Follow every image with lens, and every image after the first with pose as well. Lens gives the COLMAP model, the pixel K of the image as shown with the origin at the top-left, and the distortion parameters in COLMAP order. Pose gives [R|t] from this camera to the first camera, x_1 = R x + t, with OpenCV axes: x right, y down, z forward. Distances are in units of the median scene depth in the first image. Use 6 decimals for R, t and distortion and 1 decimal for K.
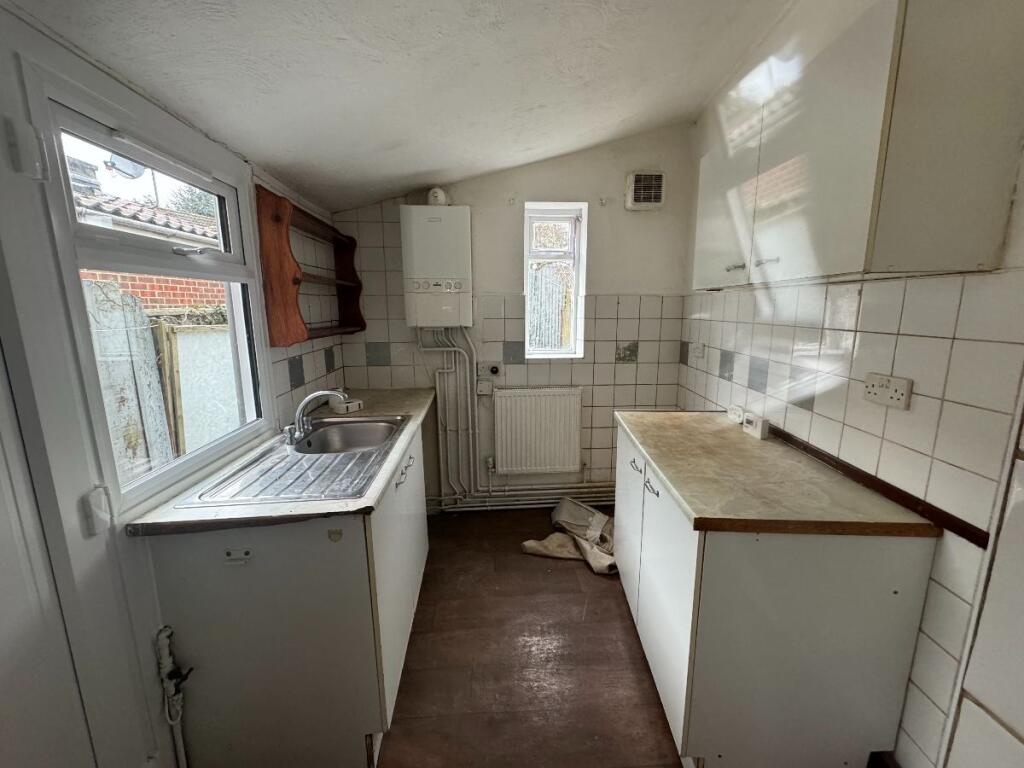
lens RADIAL K [[407.2, 0, 514.9], [0, 407.2, 381.8], [0, 0, 1]] dist [-0.004055, -0.000287]
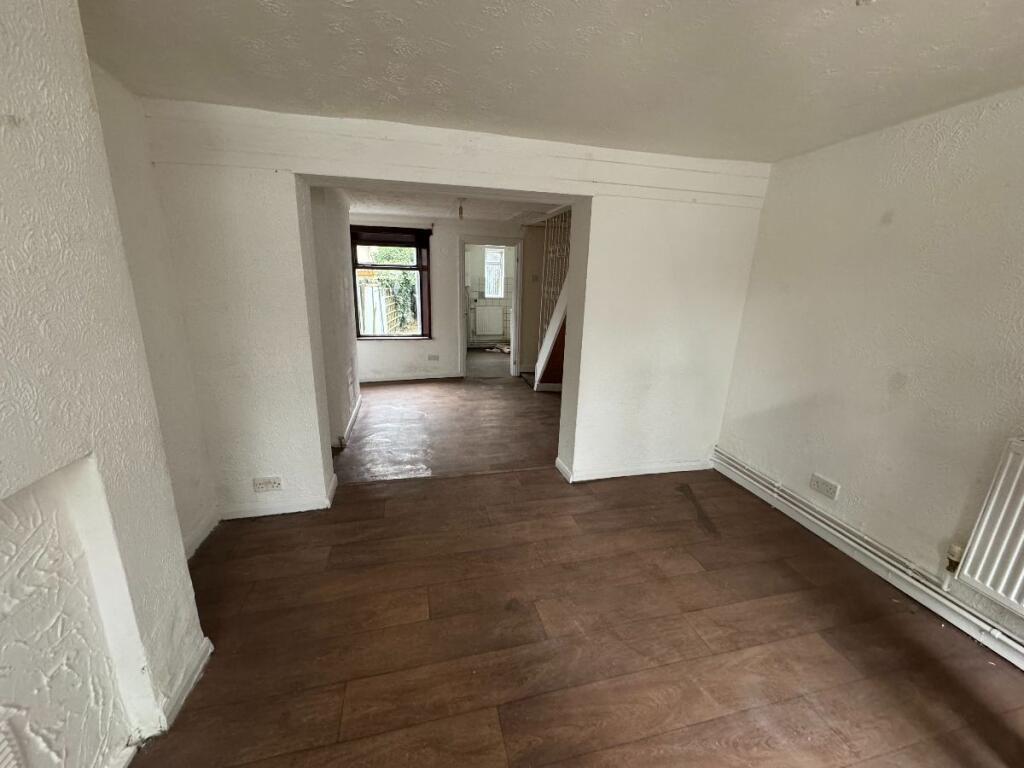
lens RADIAL K [[407.2, 0, 513.0], [0, 407.2, 387.5], [0, 0, 1]] dist [-0.004055, -0.000287]
pose [[0.989618, -0.014448, 0.142997, -0.232157], [0.001396, 0.995854, 0.090960, 0.365477], [-0.143718, -0.089816, 0.985534, -2.294816]]
